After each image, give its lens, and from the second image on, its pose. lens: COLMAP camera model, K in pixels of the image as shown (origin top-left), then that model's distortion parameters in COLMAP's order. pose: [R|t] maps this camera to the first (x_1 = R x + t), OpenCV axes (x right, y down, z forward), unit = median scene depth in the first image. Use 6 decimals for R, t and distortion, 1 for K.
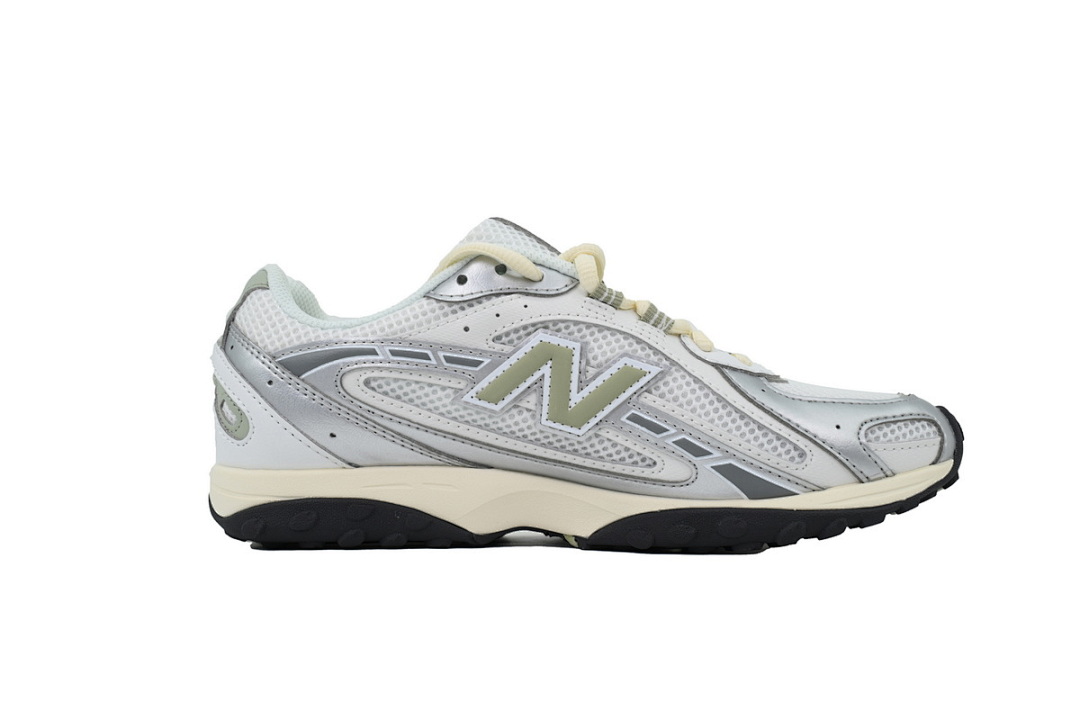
lens RADIAL K [[992.5, 0, 540.0], [0, 992.5, 360.0], [0, 0, 1]] dist [-0.010308, -0.006676]
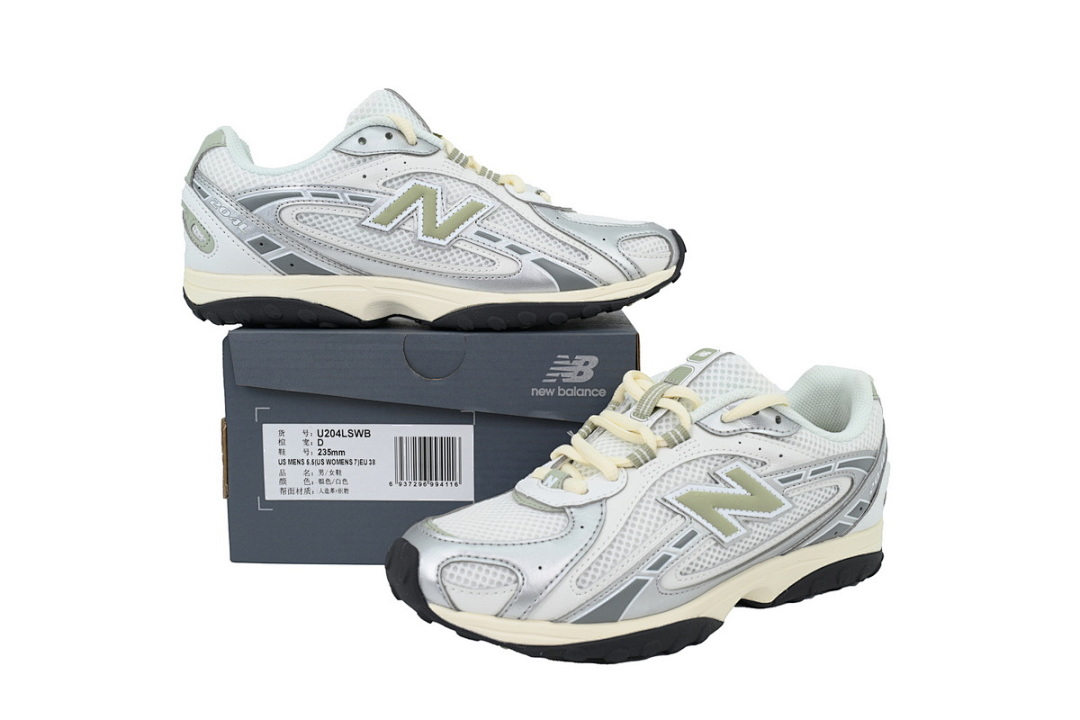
lens RADIAL K [[1052.7, 0, 540.0], [0, 1052.7, 360.0], [0, 0, 1]] dist [-0.087248, 0.002392]
pose [[0.997706, -0.011755, 0.066666, 0.081617], [-0.001947, 0.979416, 0.201844, -0.079966], [-0.067666, -0.201511, 0.977146, -0.597610]]
